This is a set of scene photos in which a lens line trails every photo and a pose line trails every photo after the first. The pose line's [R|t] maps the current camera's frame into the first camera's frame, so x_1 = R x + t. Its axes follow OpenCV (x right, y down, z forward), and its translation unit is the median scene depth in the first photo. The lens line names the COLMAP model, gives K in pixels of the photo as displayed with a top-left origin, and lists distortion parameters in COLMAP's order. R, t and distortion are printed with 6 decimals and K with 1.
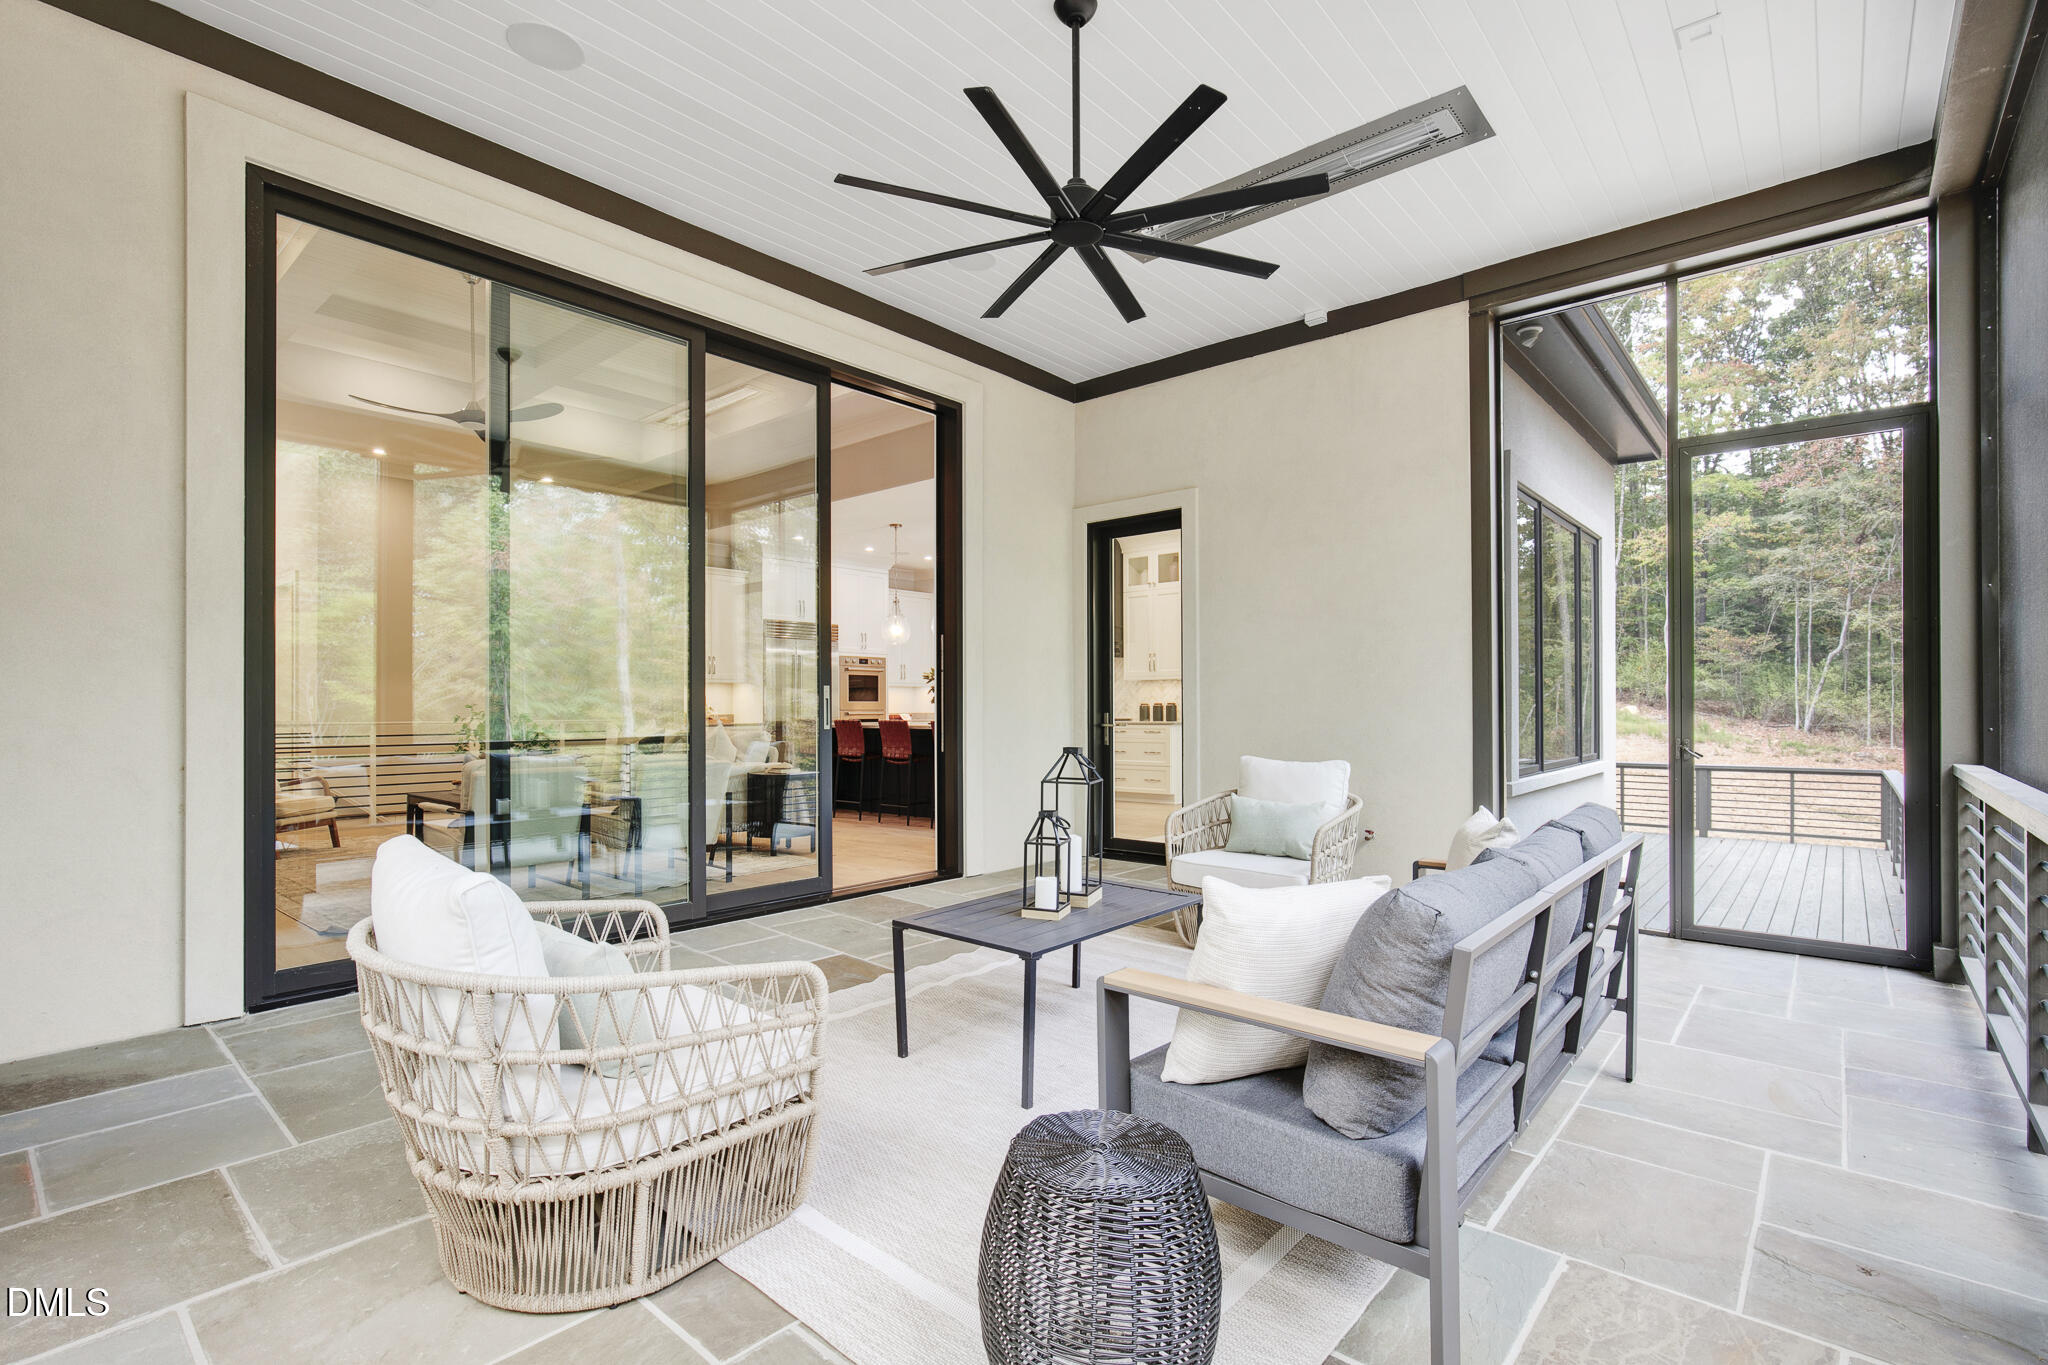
lens RADIAL K [[956.4, 0, 1022.3], [0, 956.4, 707.1], [0, 0, 1]] dist [-0.013194, 0.000853]
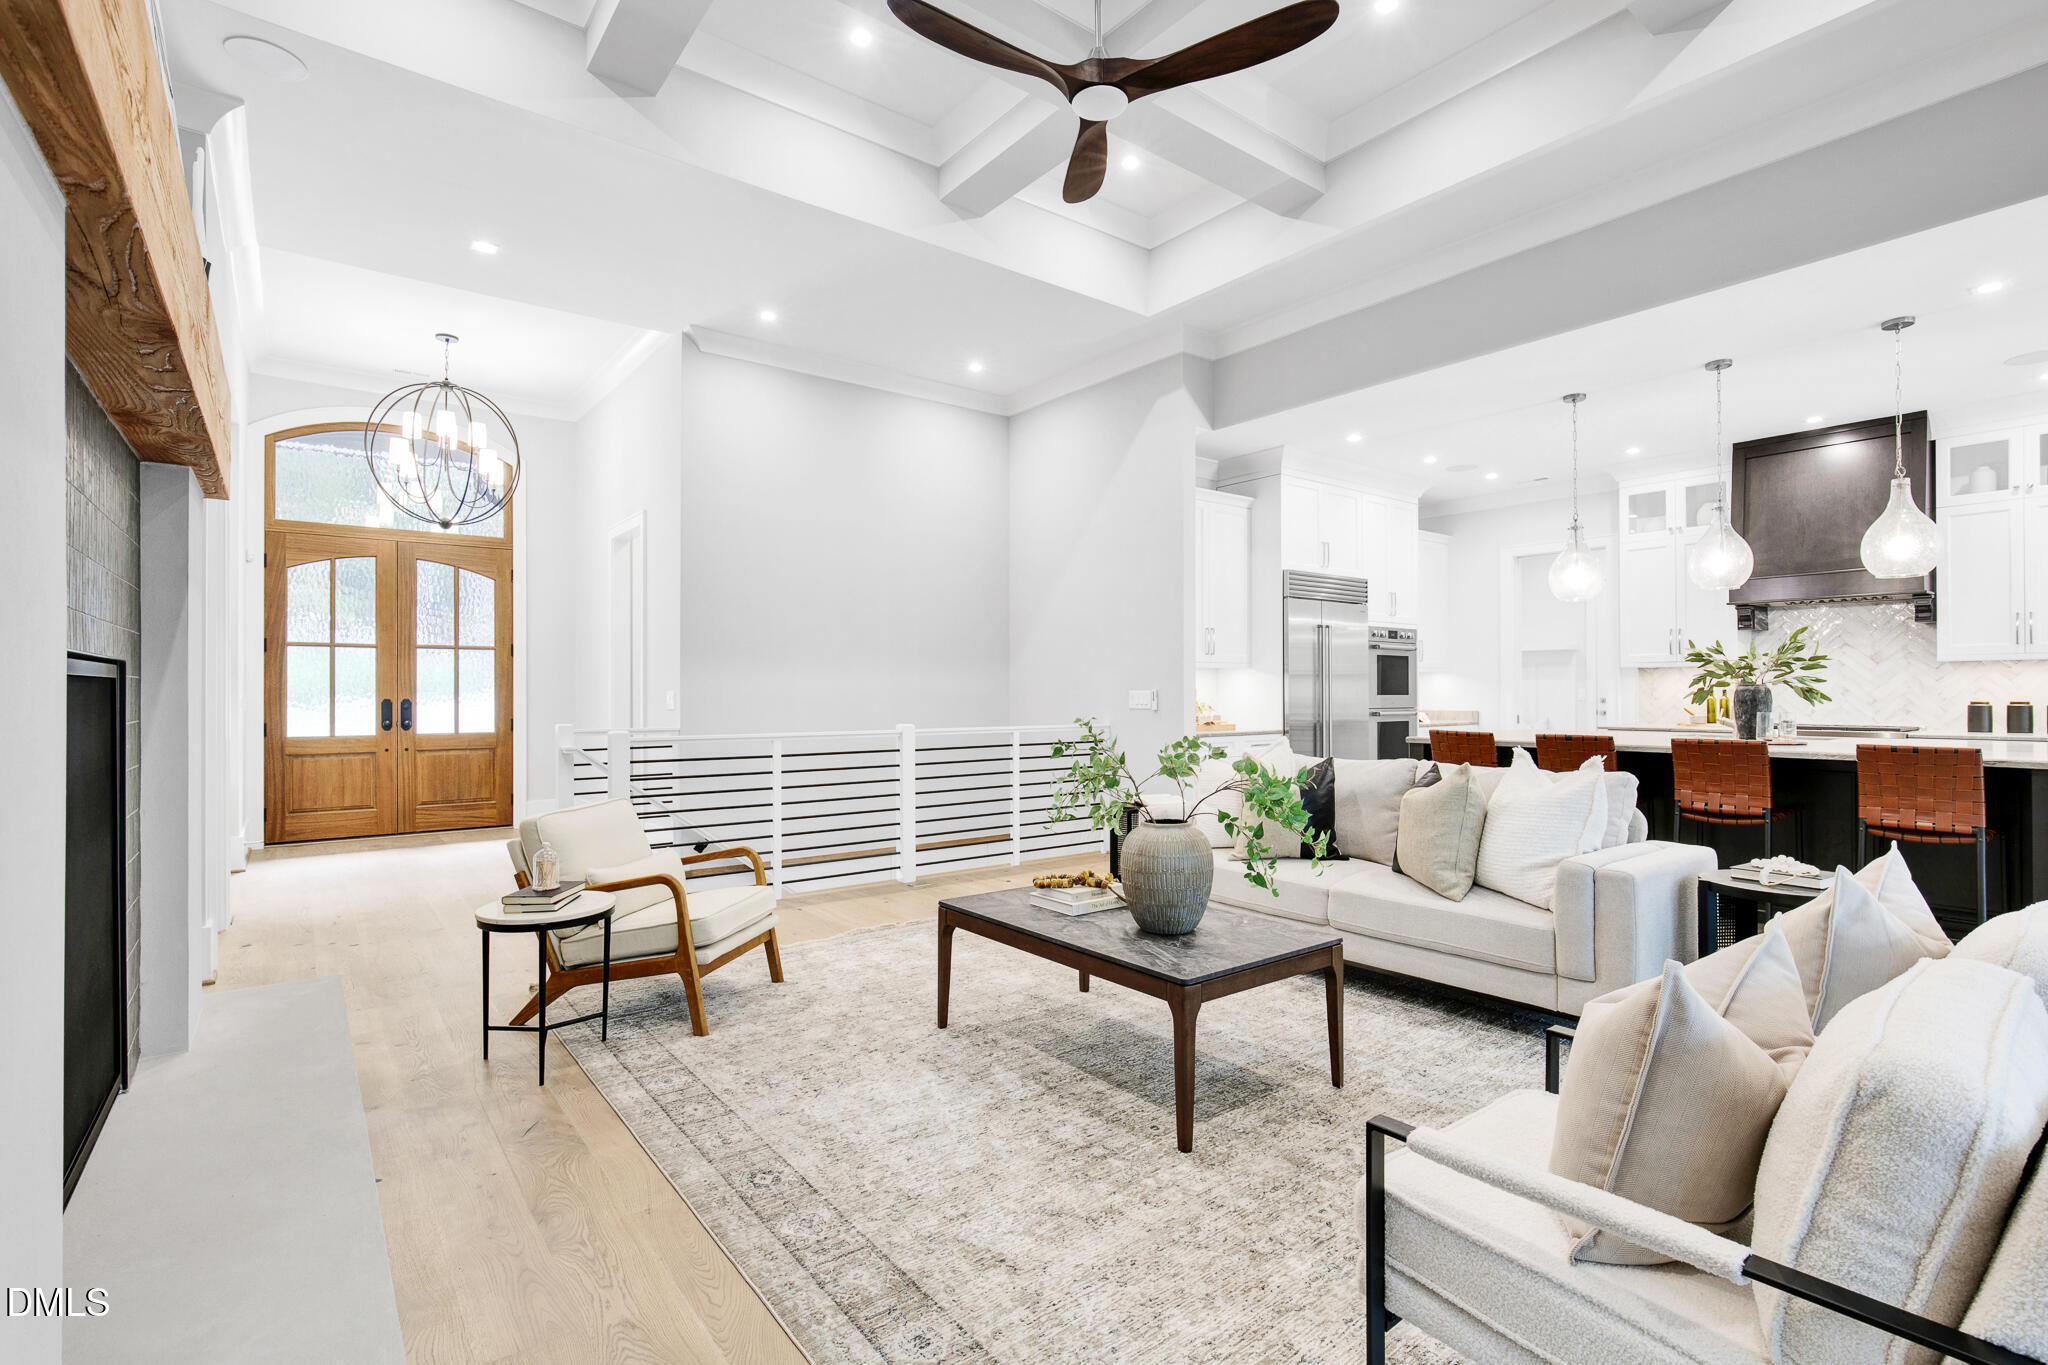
lens RADIAL K [[961.9, 0, 1035.8], [0, 961.9, 687.8], [0, 0, 1]] dist [-0.017210, 0.013997]
pose [[0.982504, 0.000567, -0.186241, -0.341635], [-0.001569, 0.999985, -0.005232, -0.008566], [0.186235, 0.005433, 0.982490, 0.357370]]
